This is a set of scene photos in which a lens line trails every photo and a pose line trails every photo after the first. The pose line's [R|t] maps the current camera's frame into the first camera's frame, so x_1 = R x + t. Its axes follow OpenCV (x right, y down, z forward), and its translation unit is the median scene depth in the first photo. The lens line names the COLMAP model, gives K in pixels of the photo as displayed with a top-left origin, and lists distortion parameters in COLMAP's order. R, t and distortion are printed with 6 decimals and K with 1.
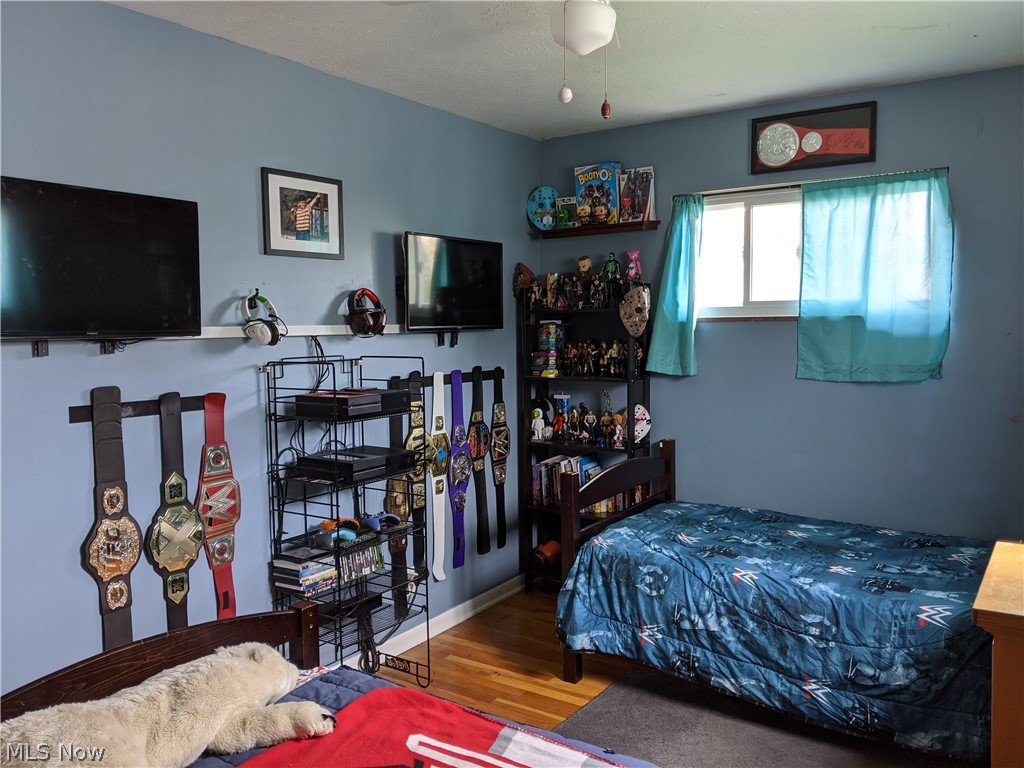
lens RADIAL K [[826.4, 0, 512.0], [0, 826.4, 384.0], [0, 0, 1]] dist [0.082102, -0.114654]
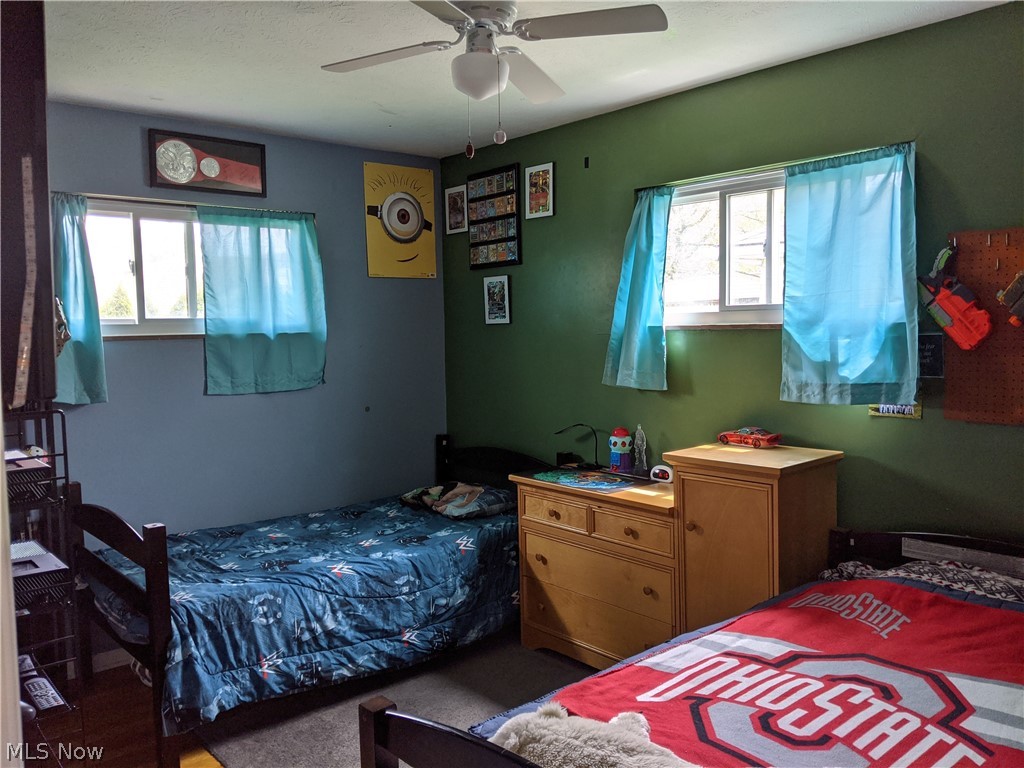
lens RADIAL K [[826.4, 0, 512.0], [0, 826.4, 384.0], [0, 0, 1]] dist [0.082102, -0.114654]
pose [[0.254723, -0.067120, 0.964682, -0.685892], [0.089656, 0.994931, 0.045551, -0.041224], [-0.962849, 0.074887, 0.259449, 0.467582]]
